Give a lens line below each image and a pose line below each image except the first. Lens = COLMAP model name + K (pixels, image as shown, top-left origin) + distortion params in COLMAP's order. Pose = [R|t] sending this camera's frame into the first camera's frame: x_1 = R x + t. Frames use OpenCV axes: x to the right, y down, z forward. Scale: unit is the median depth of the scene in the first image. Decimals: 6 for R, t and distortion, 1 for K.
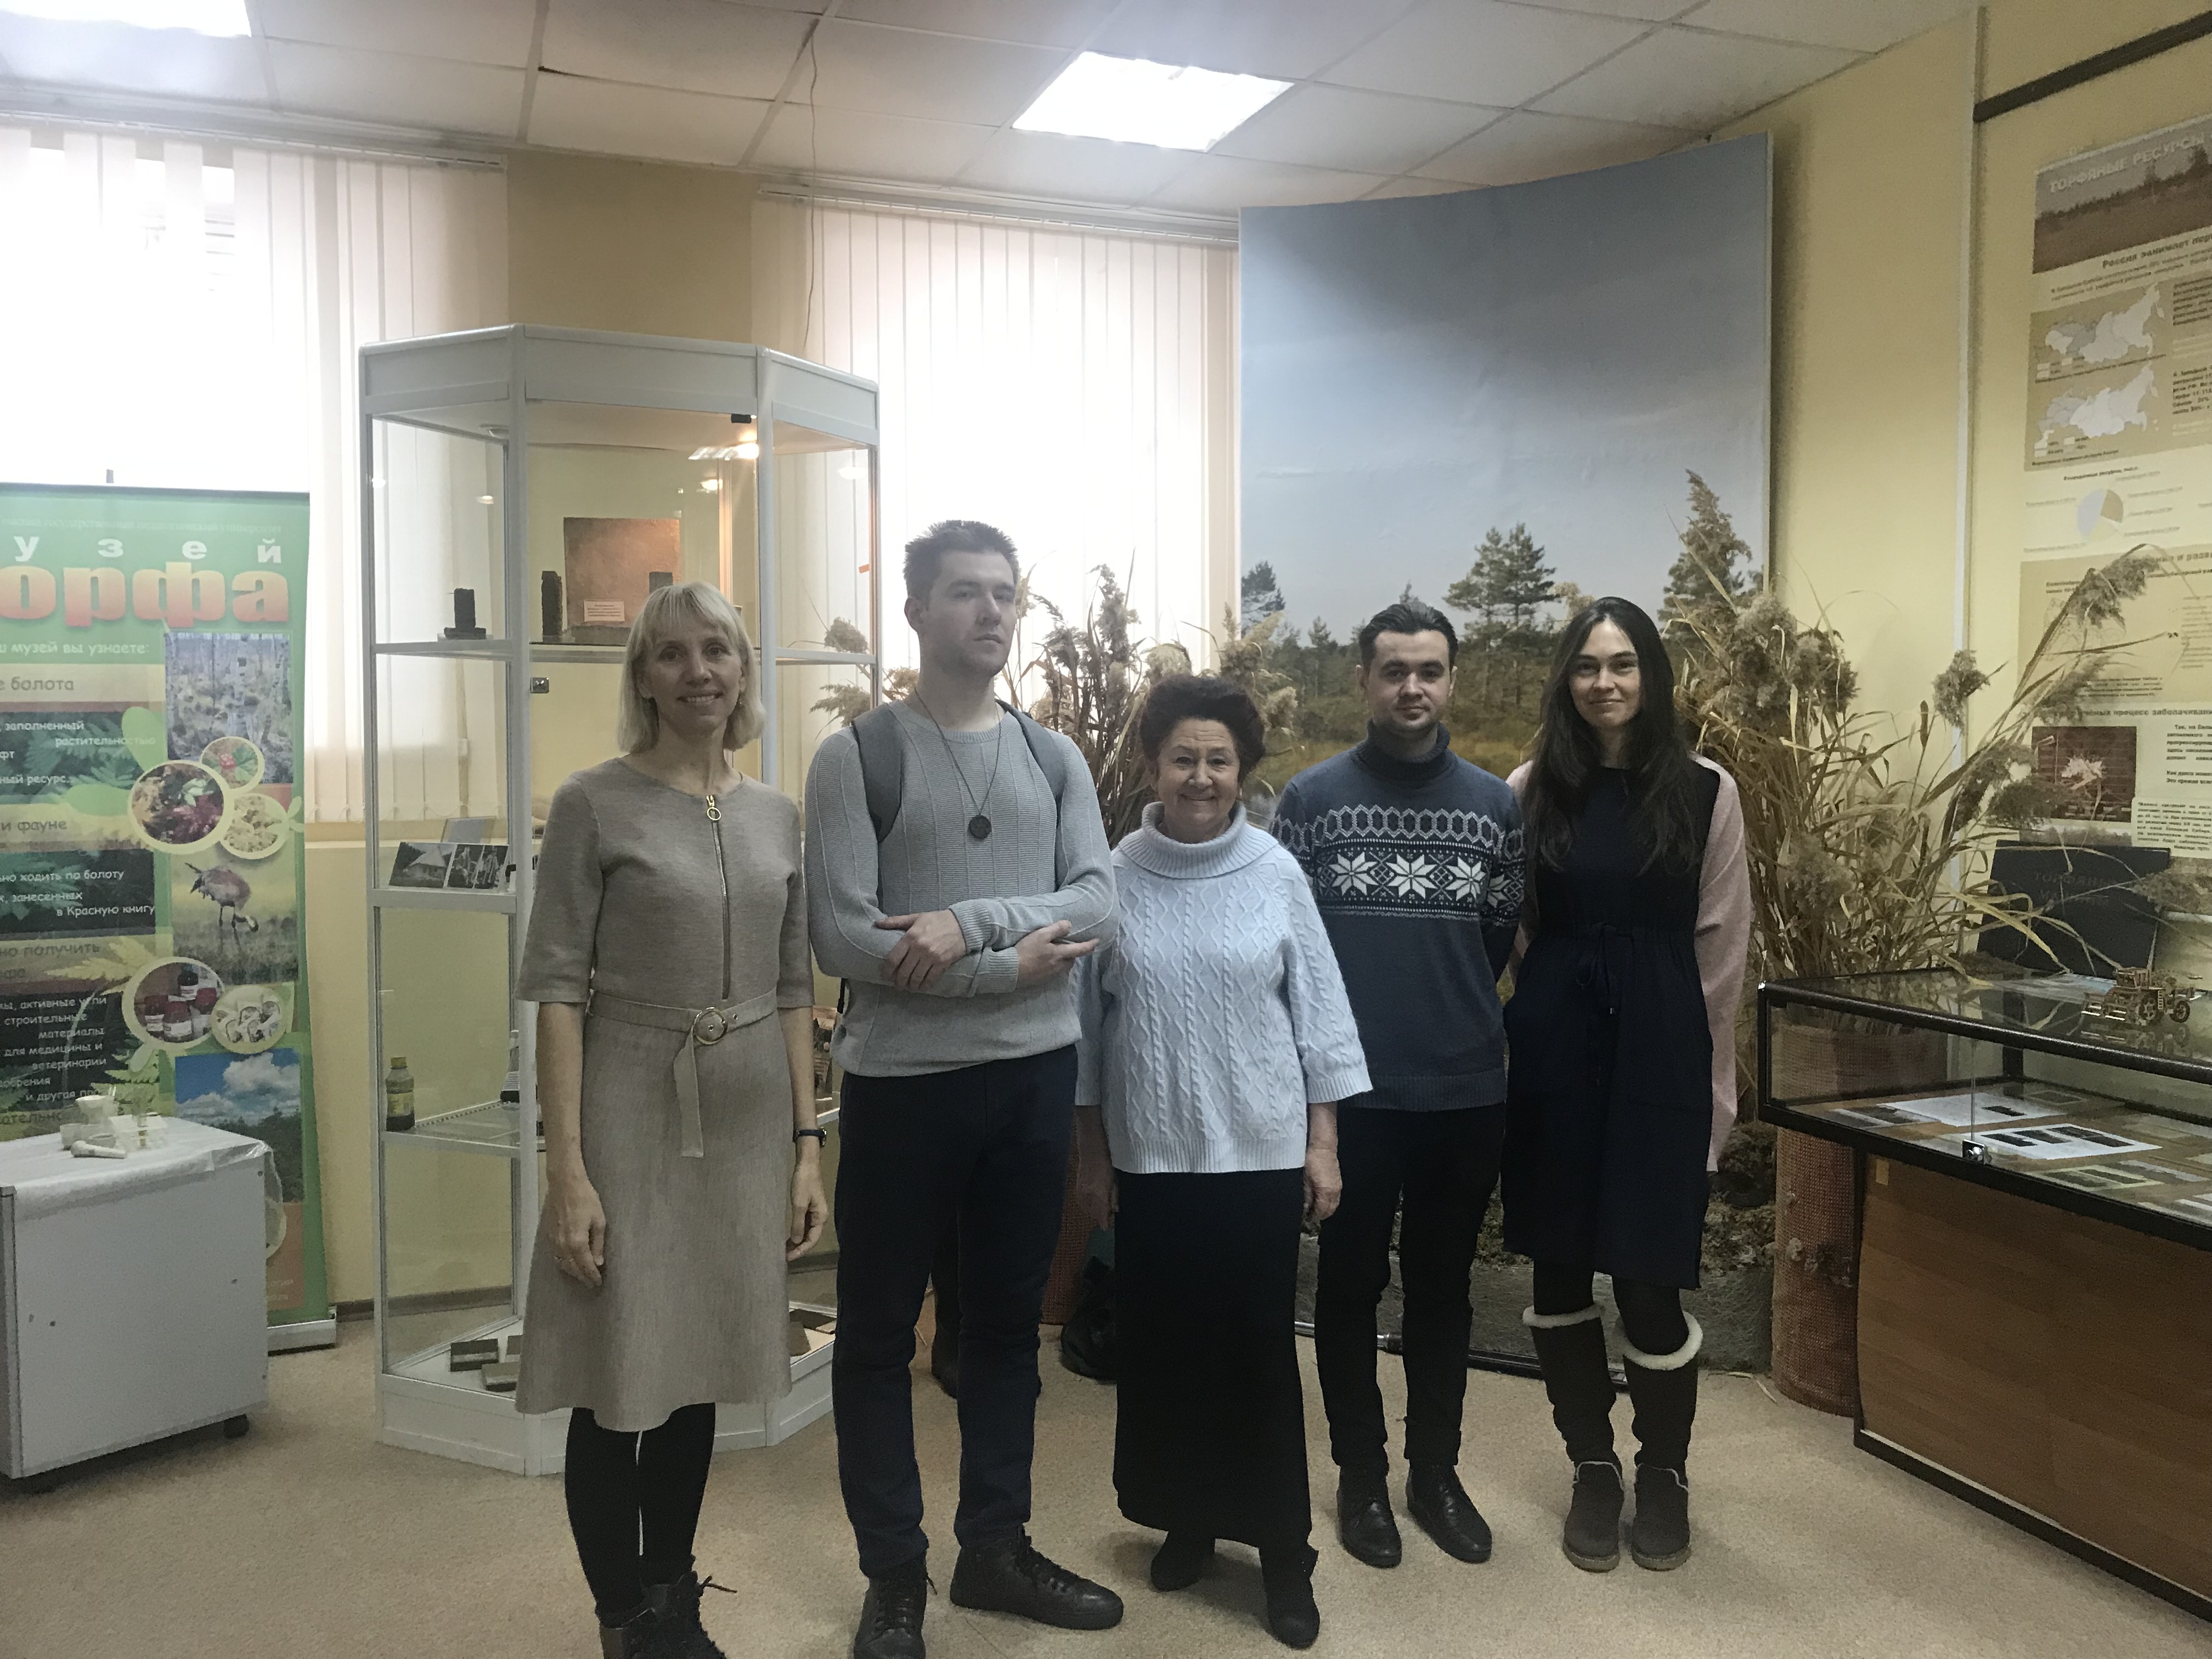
lens RADIAL K [[1797.0, 0, 1075.1], [0, 1797.0, 820.3], [0, 0, 1]] dist [0.007924, -0.009468]
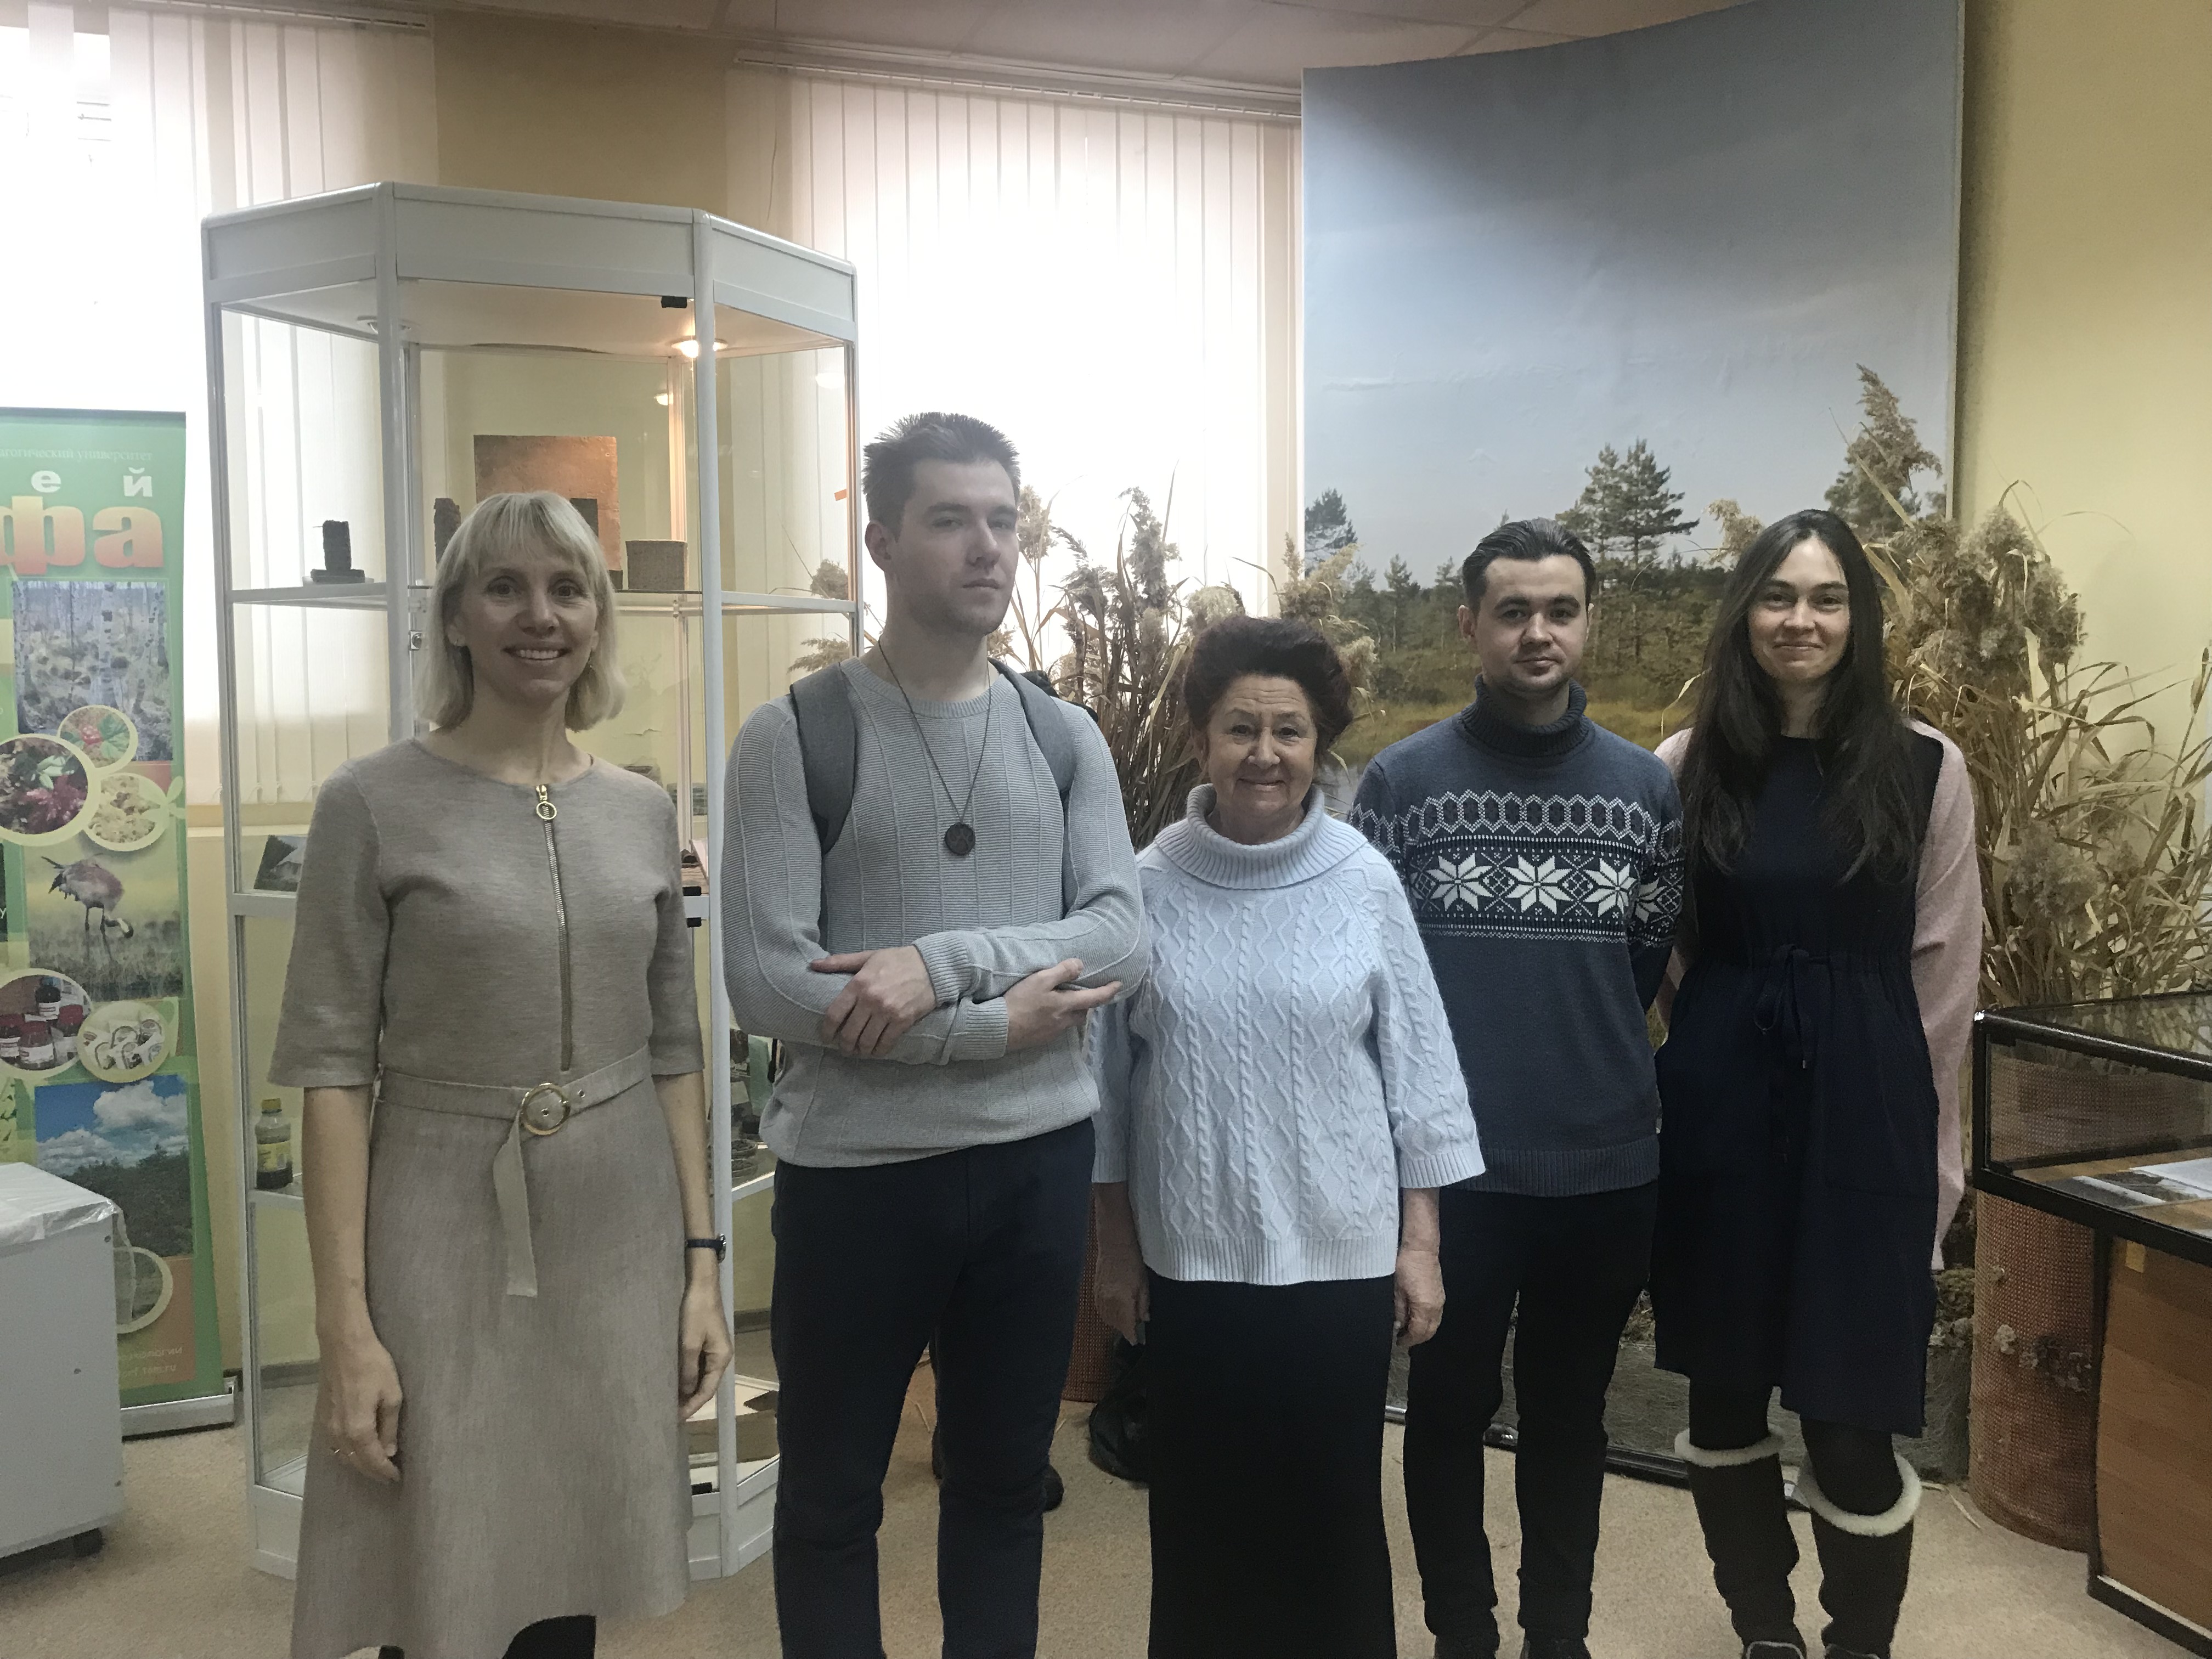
lens RADIAL K [[1797.0, 0, 1075.1], [0, 1797.0, 820.3], [0, 0, 1]] dist [0.007924, -0.009468]
pose [[0.999473, -0.003691, -0.032266, 0.013566], [0.004396, 0.999752, 0.021810, -0.009393], [0.032177, -0.021940, 0.999241, 0.178720]]
